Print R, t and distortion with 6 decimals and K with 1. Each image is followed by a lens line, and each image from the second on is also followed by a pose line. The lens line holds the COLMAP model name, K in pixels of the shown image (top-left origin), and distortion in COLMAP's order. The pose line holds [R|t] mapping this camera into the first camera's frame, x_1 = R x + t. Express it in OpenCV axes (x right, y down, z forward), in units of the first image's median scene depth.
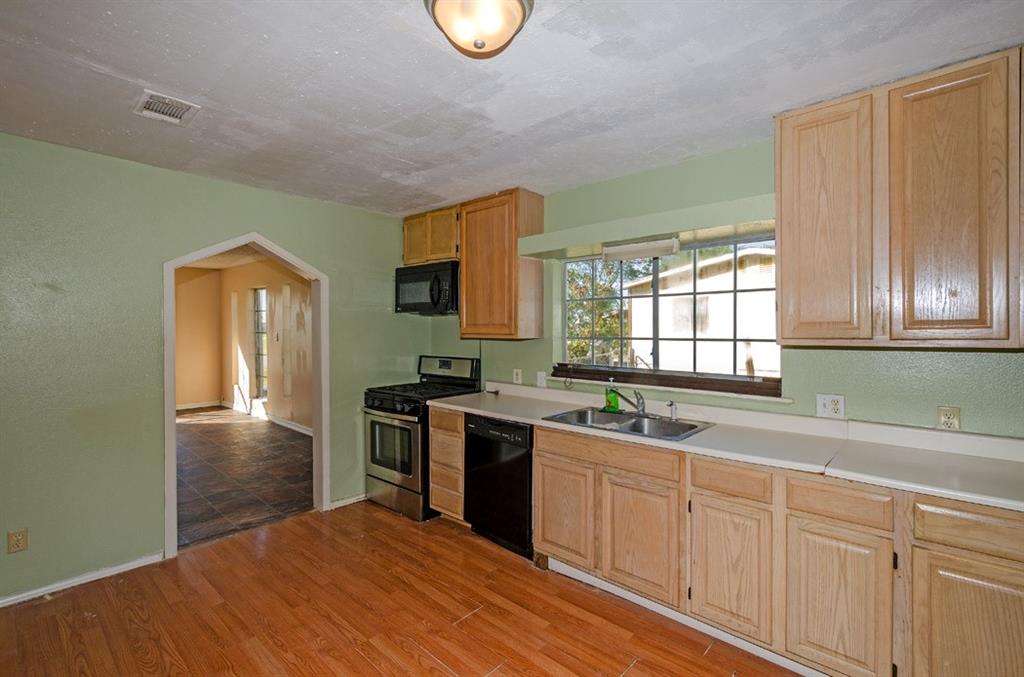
lens RADIAL K [[458.2, 0, 513.7], [0, 458.2, 332.9], [0, 0, 1]] dist [0.000503, -0.000087]
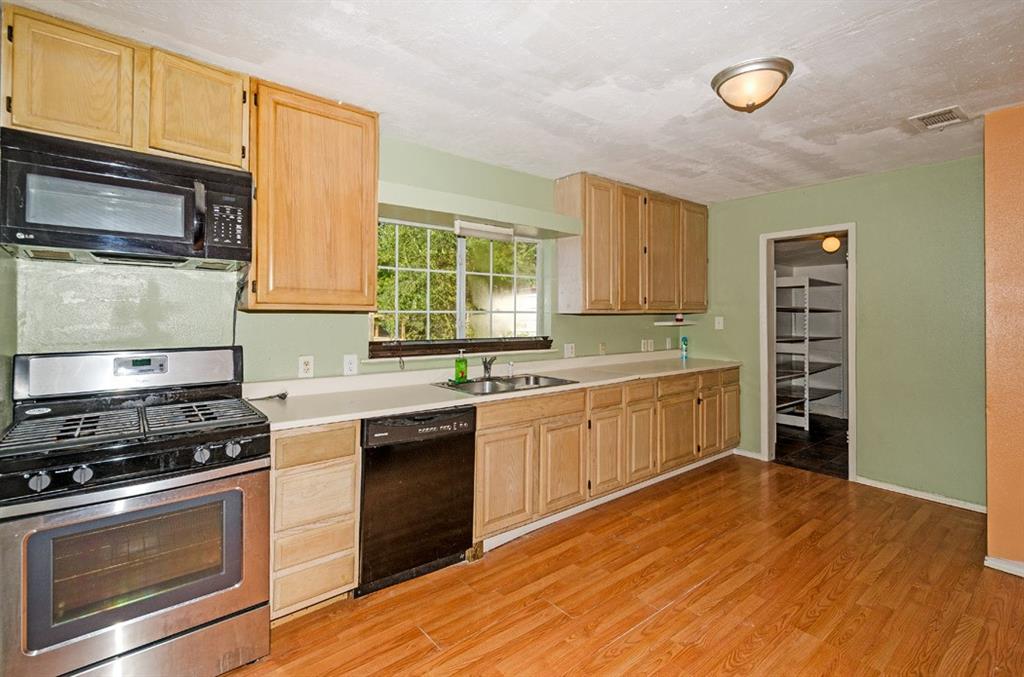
lens RADIAL K [[458.2, 0, 526.9], [0, 458.2, 311.5], [0, 0, 1]] dist [0.000503, -0.000087]
pose [[0.151911, 0.007153, 0.988368, -0.769578], [0.007158, 0.999940, -0.008337, 0.023969], [-0.988368, 0.008341, 0.151851, 0.696035]]
